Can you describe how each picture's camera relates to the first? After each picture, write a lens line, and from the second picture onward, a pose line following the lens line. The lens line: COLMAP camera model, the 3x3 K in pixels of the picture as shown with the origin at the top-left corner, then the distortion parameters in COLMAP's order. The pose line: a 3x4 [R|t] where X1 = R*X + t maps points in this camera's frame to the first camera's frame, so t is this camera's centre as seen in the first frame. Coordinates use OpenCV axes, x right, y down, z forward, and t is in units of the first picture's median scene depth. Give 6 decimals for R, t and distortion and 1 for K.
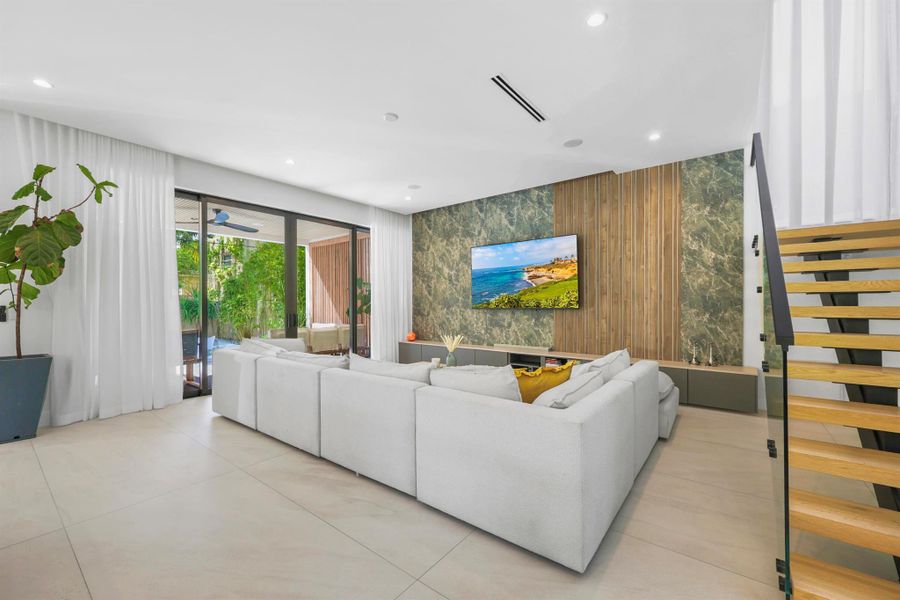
lens RADIAL K [[374.7, 0, 444.9], [0, 374.7, 300.8], [0, 0, 1]] dist [-0.000959, -0.000077]
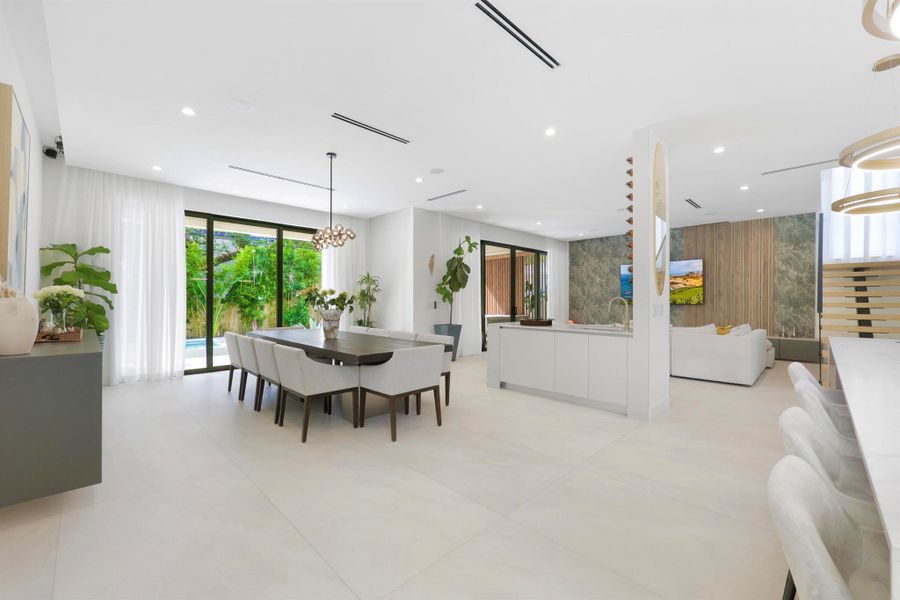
lens RADIAL K [[371.5, 0, 447.1], [0, 371.5, 298.5], [0, 0, 1]] dist [-0.000242, 0.000113]
pose [[0.991748, 0.001167, -0.128193, -0.603552], [-0.000929, 0.999998, 0.001916, -0.008322], [0.128195, -0.001781, 0.991747, -0.829671]]
